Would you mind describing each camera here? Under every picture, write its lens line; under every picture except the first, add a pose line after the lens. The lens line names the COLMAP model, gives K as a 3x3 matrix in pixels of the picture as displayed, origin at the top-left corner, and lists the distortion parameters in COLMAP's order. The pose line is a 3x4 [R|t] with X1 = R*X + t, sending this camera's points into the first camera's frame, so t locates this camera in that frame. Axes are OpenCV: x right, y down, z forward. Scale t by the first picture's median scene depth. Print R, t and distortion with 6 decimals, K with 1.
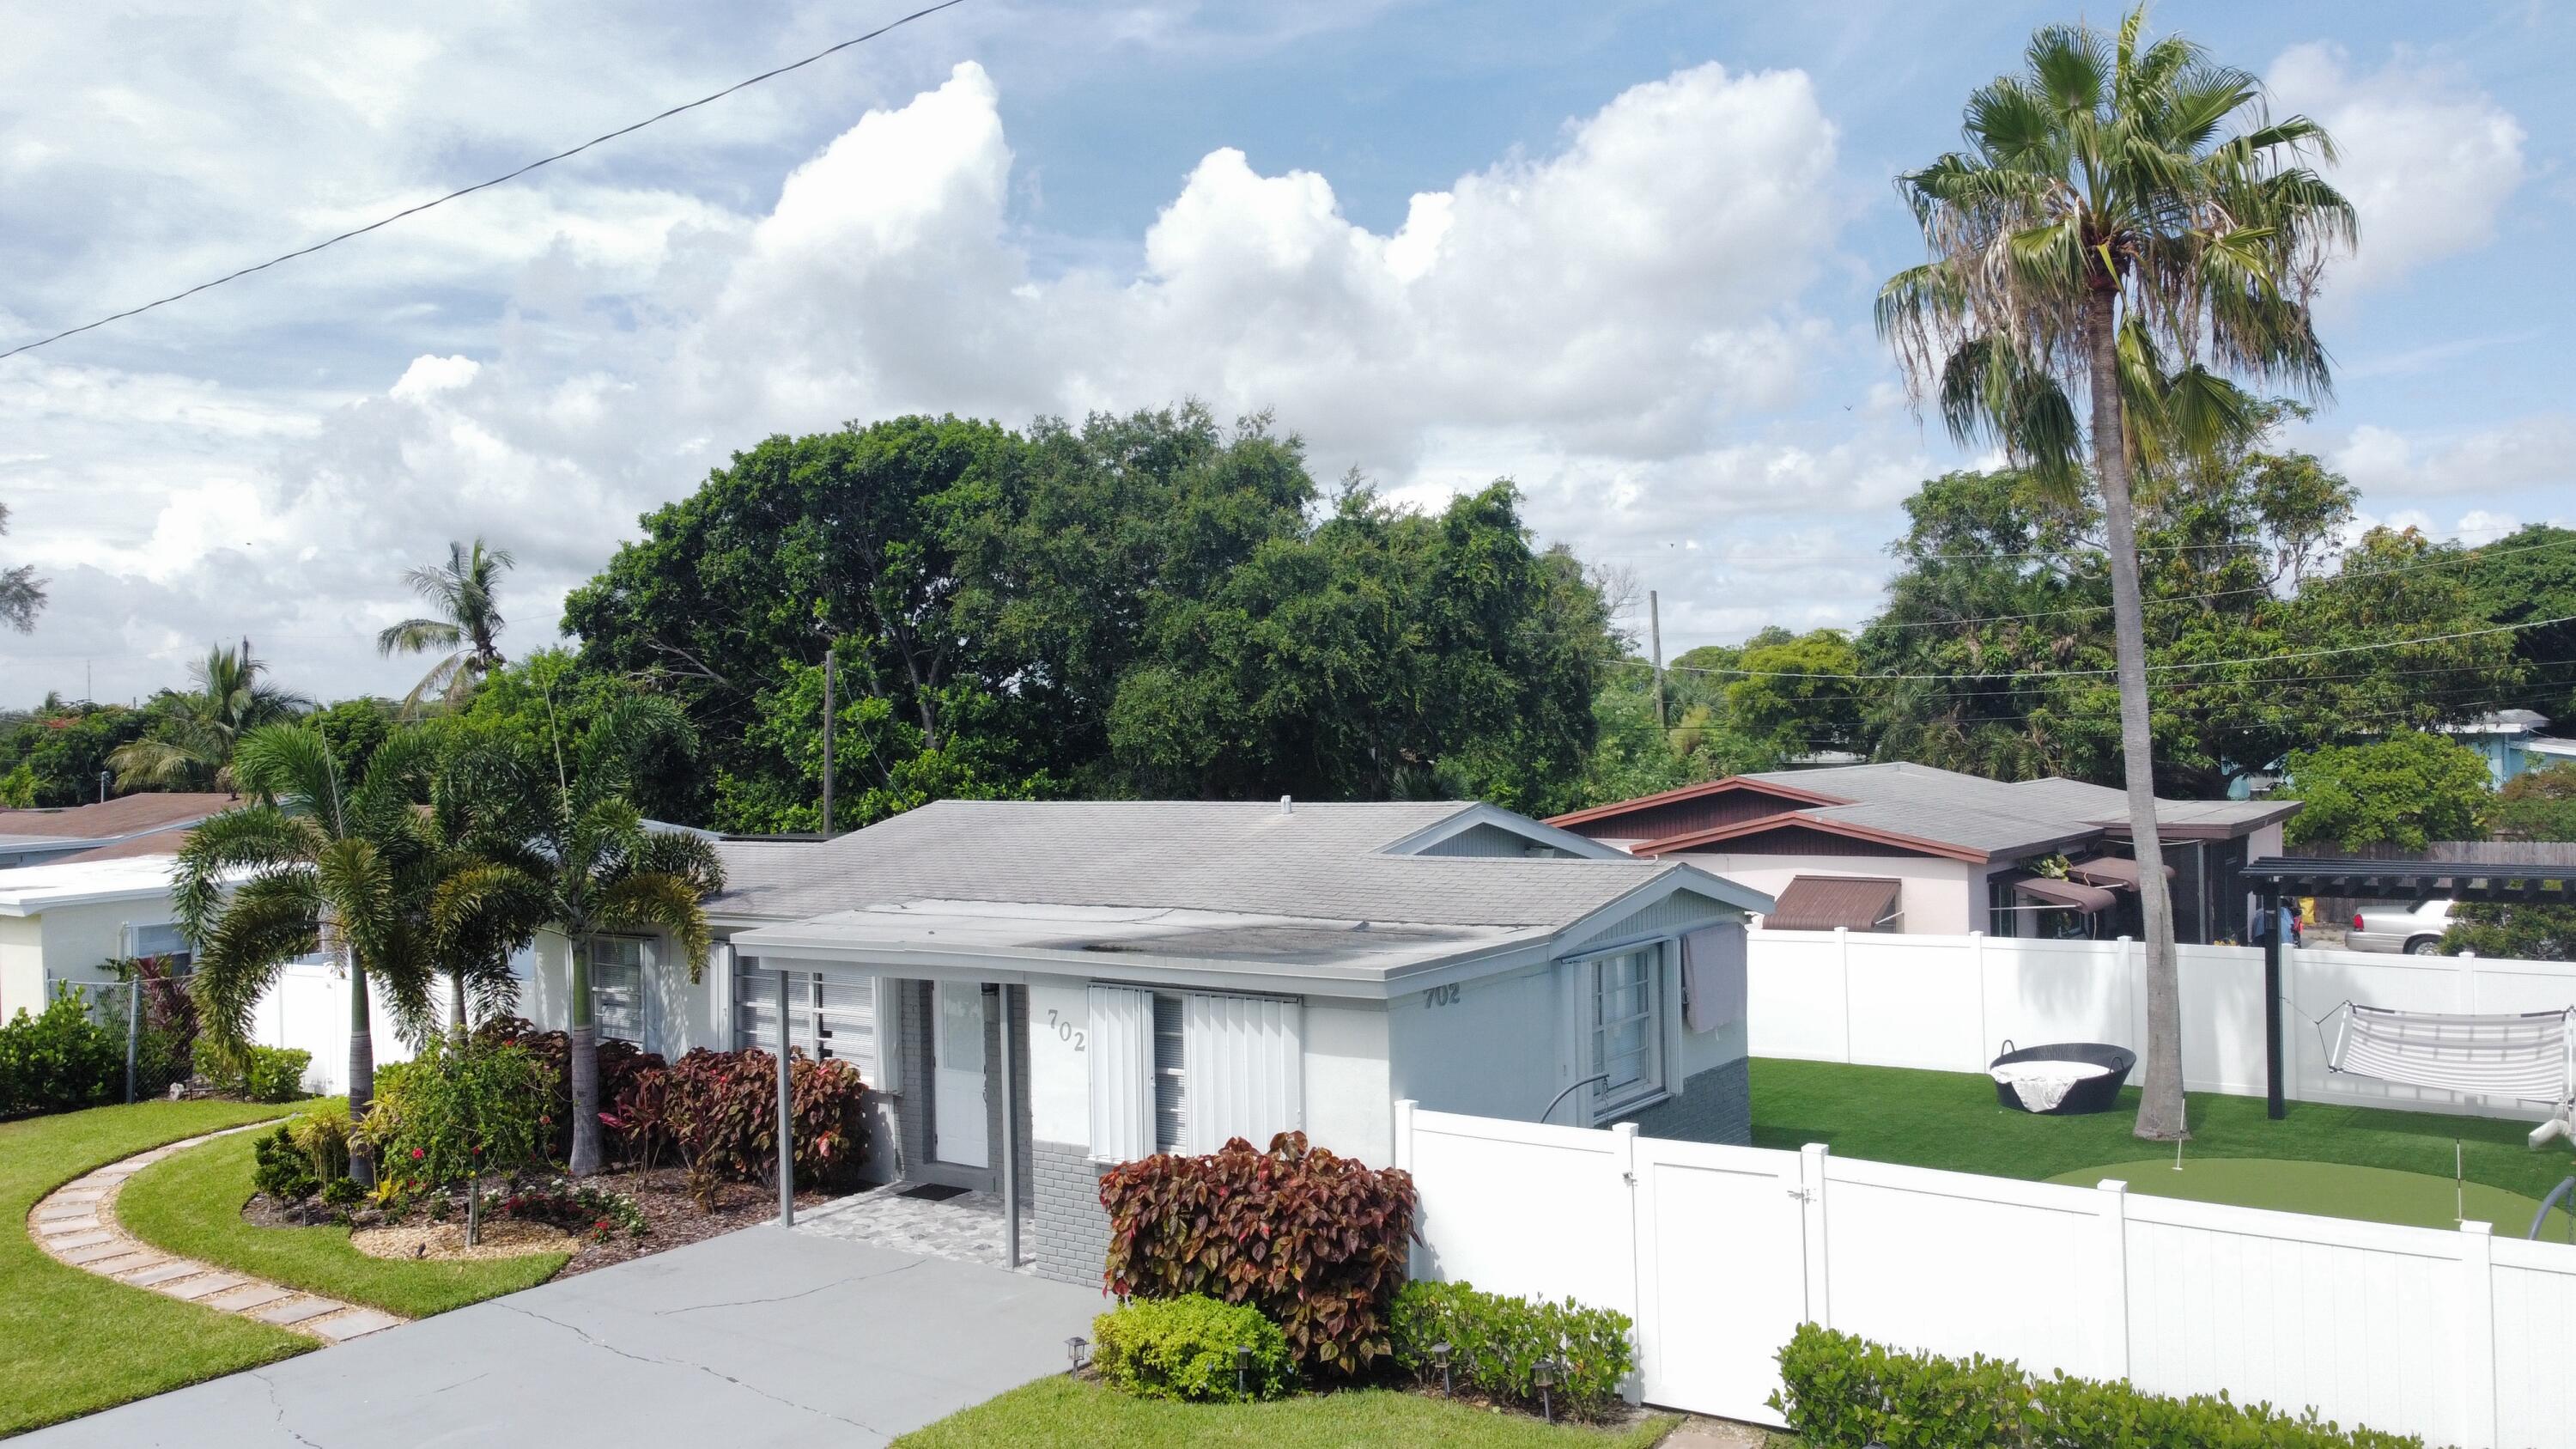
lens RADIAL K [[1938.4, 0, 1288.0], [0, 1938.4, 724.5], [0, 0, 1]] dist [0.002842, -0.002076]
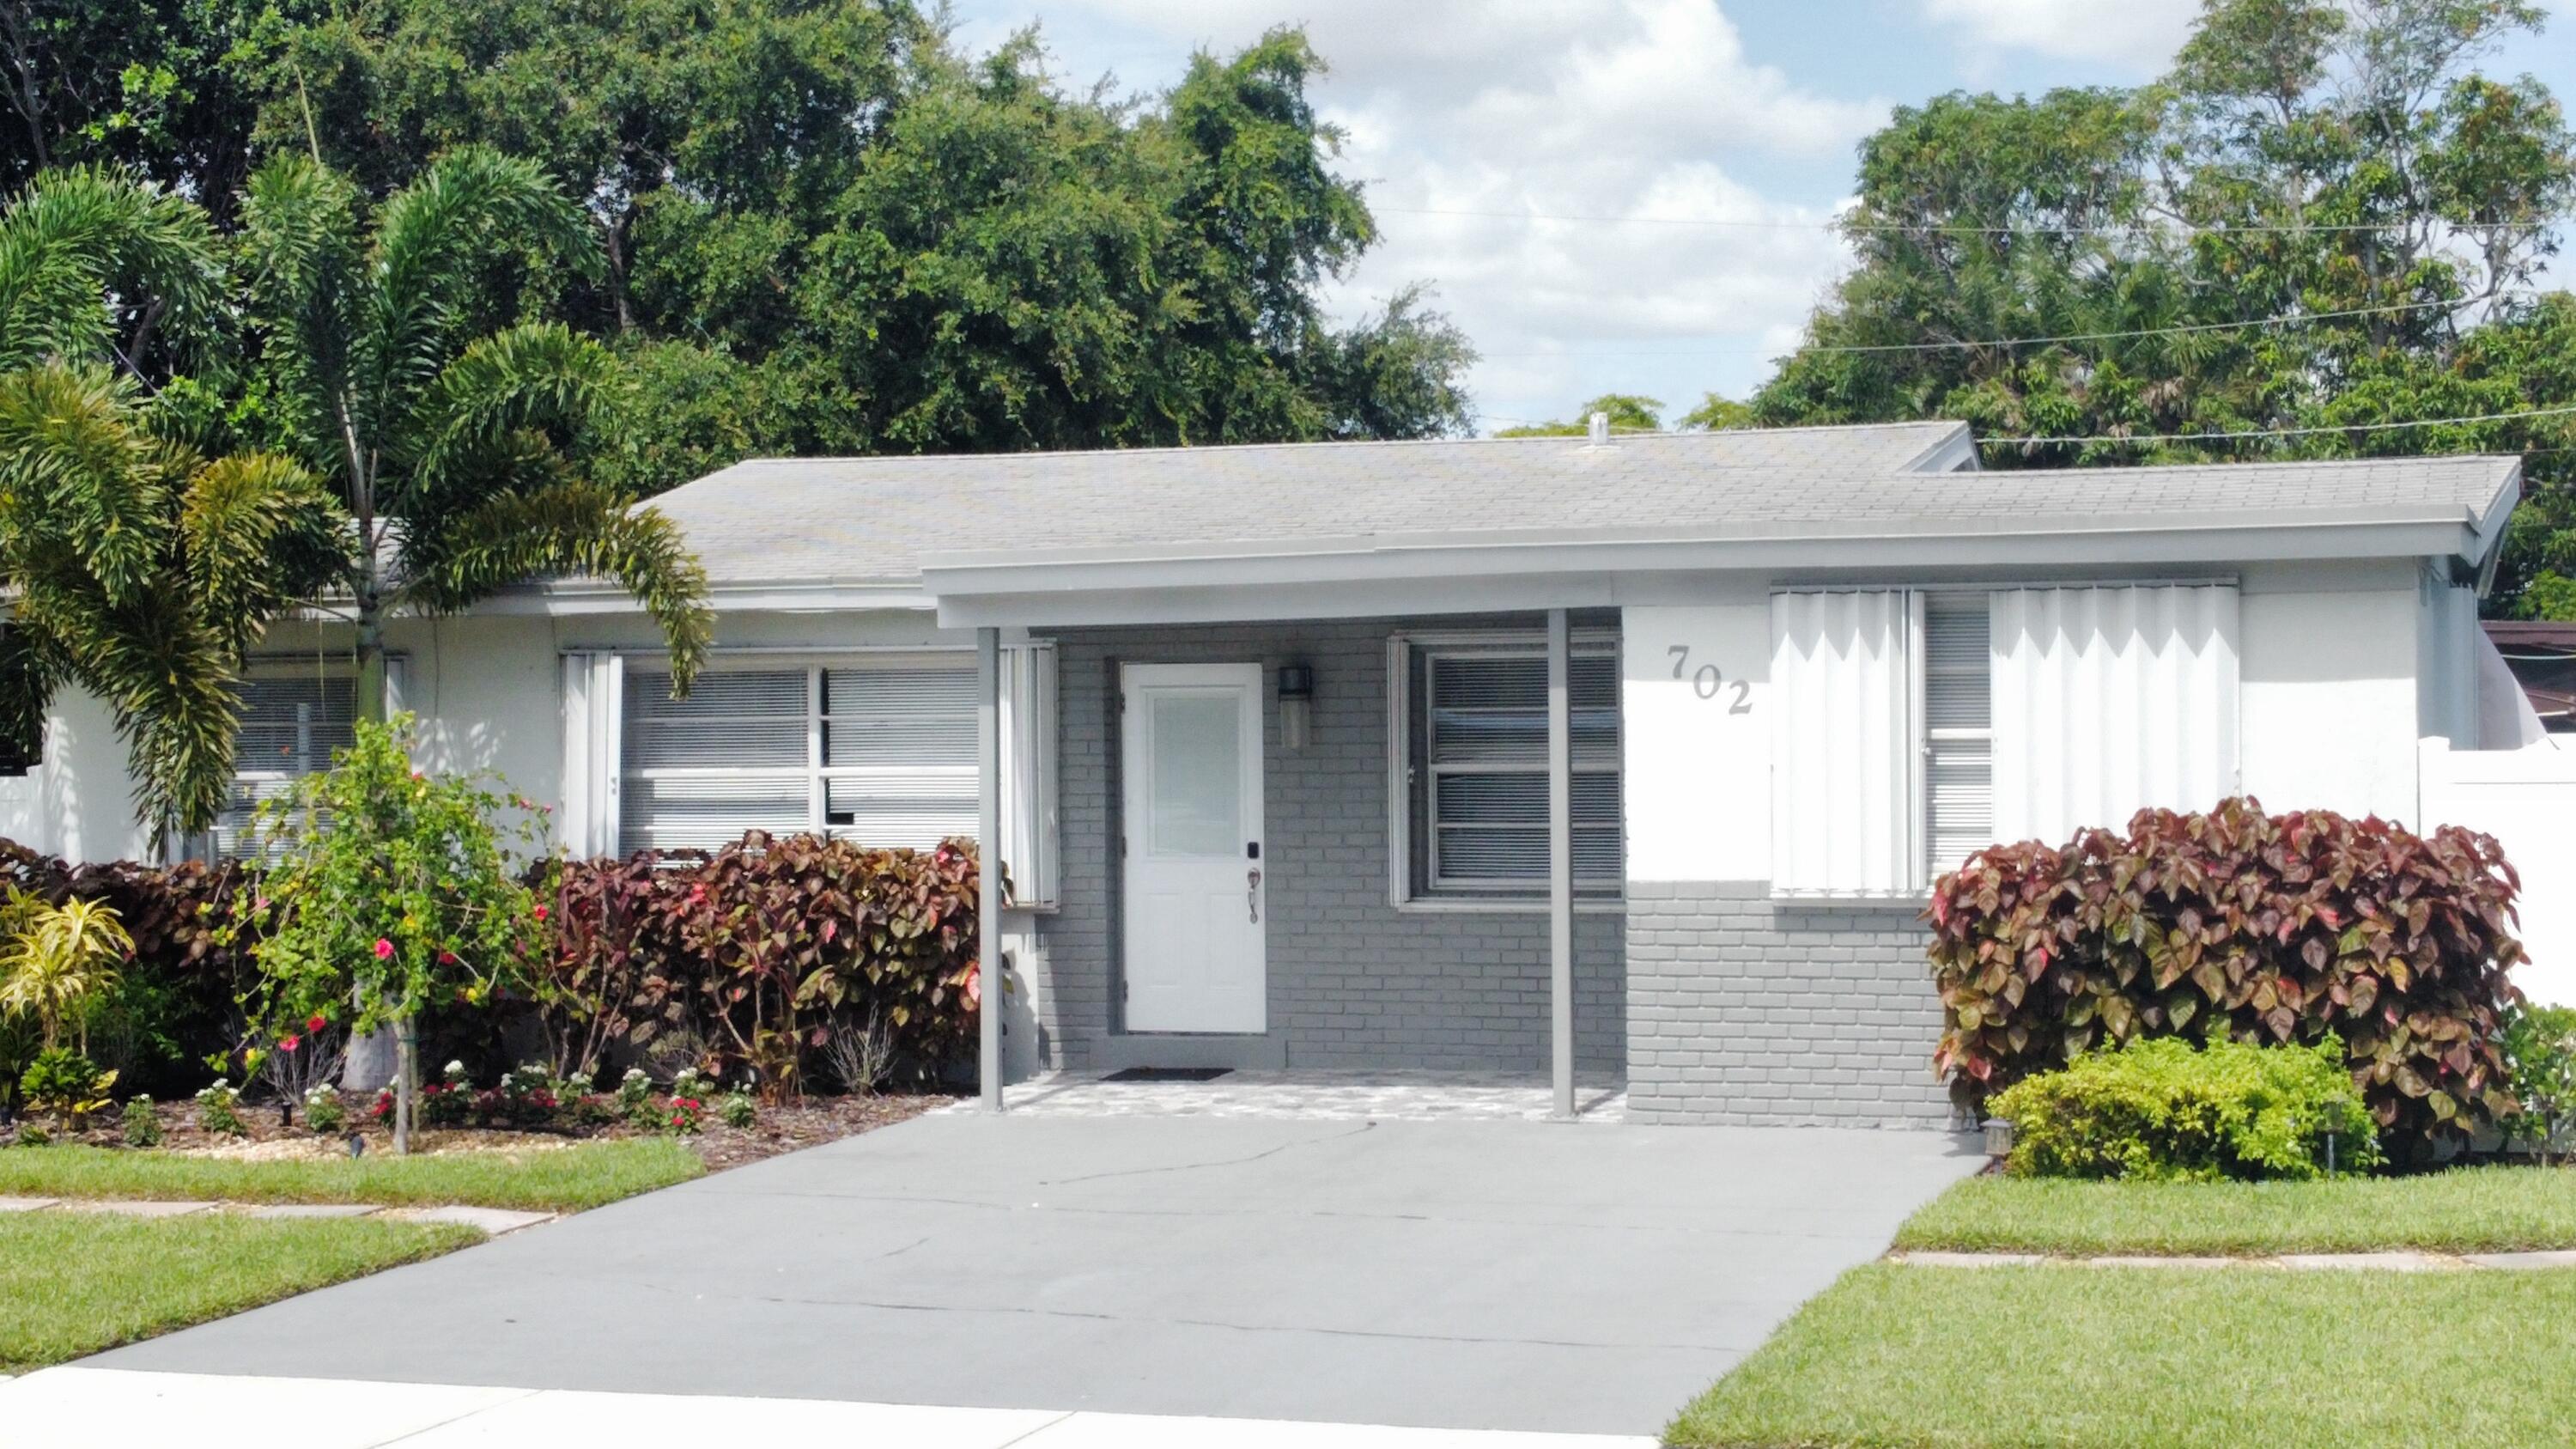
lens RADIAL K [[3896.3, 0, 1288.0], [0, 3896.3, 724.5], [0, 0, 1]] dist [0.007980, 0.014351]
pose [[0.949143, 0.011322, 0.314642, -0.413485], [-0.011395, 0.999934, -0.001610, 0.122370], [-0.314640, -0.002057, 0.949209, -0.027978]]
